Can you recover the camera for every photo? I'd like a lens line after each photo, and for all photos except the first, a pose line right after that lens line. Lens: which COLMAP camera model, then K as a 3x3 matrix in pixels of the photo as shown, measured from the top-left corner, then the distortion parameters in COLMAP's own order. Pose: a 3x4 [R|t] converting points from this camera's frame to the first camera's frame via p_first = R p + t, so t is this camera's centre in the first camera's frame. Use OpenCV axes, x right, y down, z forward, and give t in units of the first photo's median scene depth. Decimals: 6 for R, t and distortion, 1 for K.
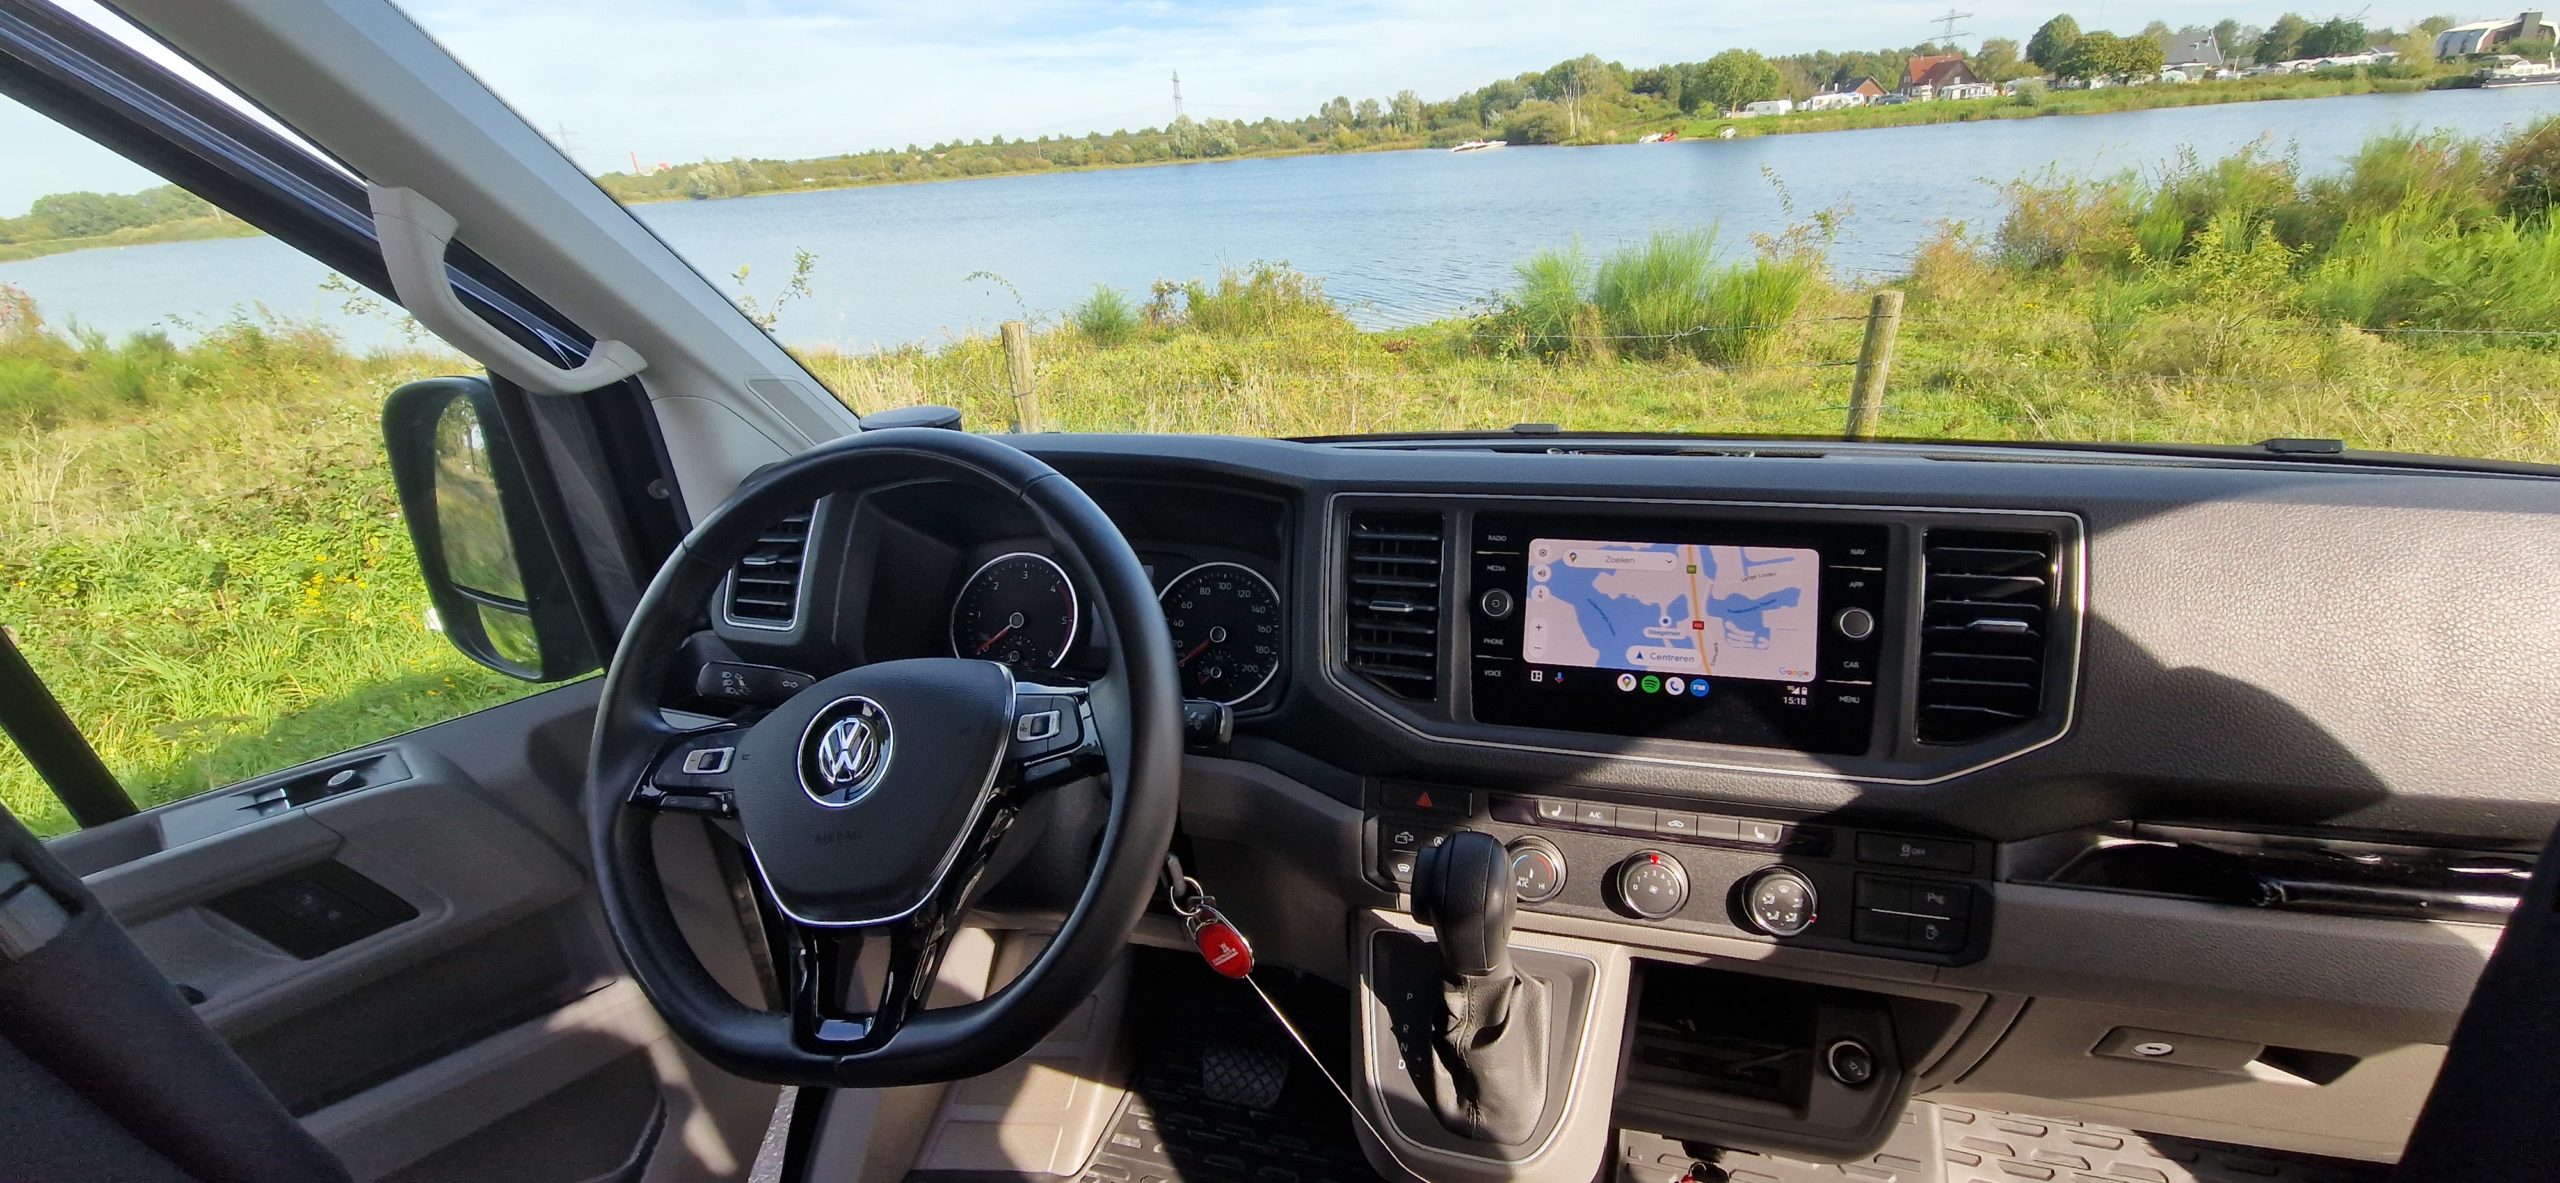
lens RADIAL K [[899.1, 0, 1280.0], [0, 899.1, 591.5], [0, 0, 1]] dist [-0.000119, -0.000002]
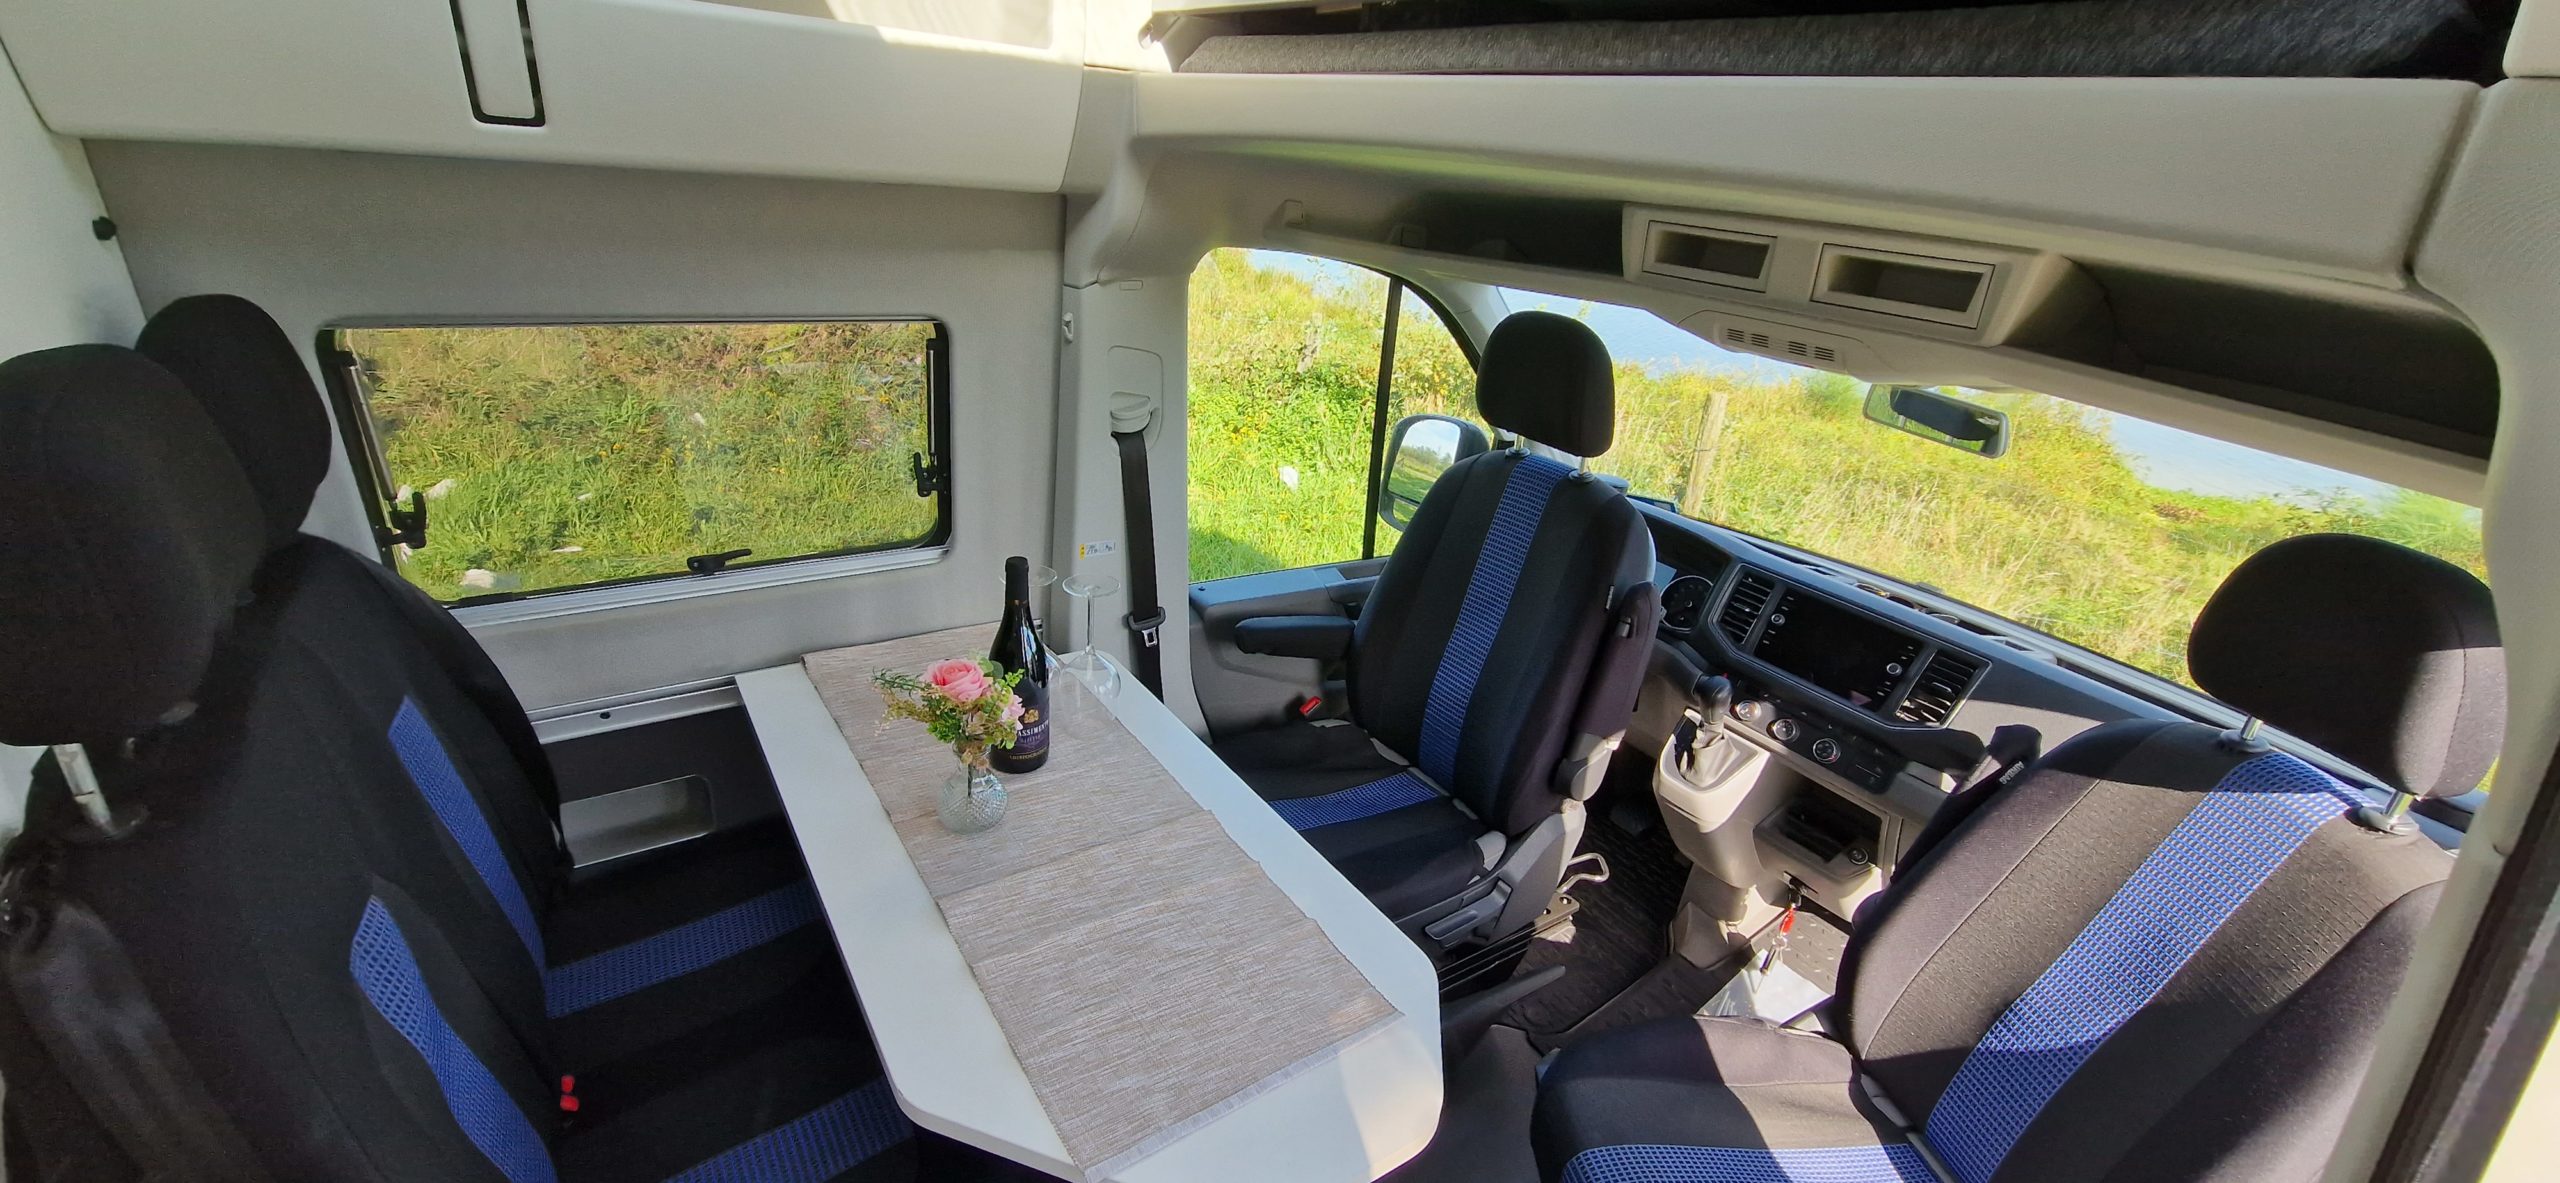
lens RADIAL K [[1014.1, 0, 1280.0], [0, 1014.1, 591.5], [0, 0, 1]] dist [-0.000190, -0.000007]
pose [[0.737493, 0.358261, -0.572497, 0.818643], [-0.374626, 0.922338, 0.094591, 0.202465], [0.561924, 0.144712, 0.814432, -2.272326]]
